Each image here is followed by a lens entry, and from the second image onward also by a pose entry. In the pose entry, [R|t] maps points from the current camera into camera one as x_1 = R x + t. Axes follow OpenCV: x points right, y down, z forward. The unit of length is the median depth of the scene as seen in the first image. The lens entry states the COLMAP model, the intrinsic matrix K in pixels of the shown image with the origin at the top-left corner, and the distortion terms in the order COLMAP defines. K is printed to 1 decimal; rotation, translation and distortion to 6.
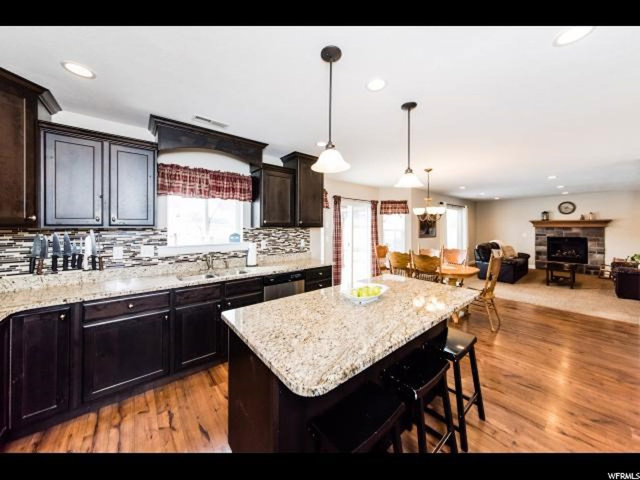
lens RADIAL K [[263.1, 0, 313.3], [0, 263.1, 225.4], [0, 0, 1]] dist [-0.000251, 0.007887]
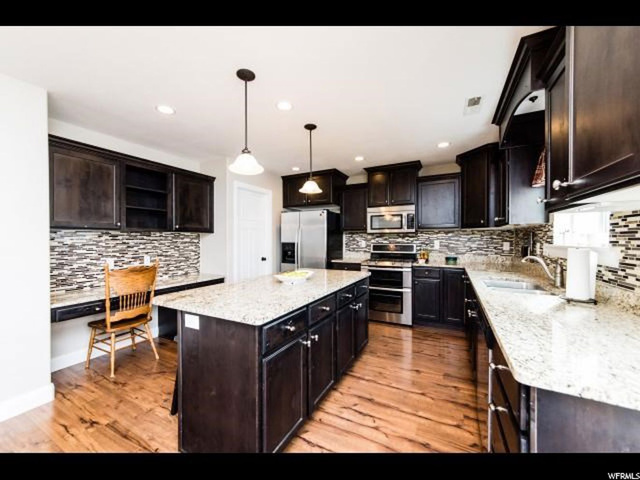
lens RADIAL K [[234.2, 0, 320.0], [0, 234.2, 240.0], [0, 0, 1]] dist [-0.012929, -0.000014]
pose [[-0.936064, 0.004168, -0.351805, 0.269230], [0.003363, 0.999990, 0.002898, 0.041998], [0.351814, 0.001530, -0.936069, 1.023565]]
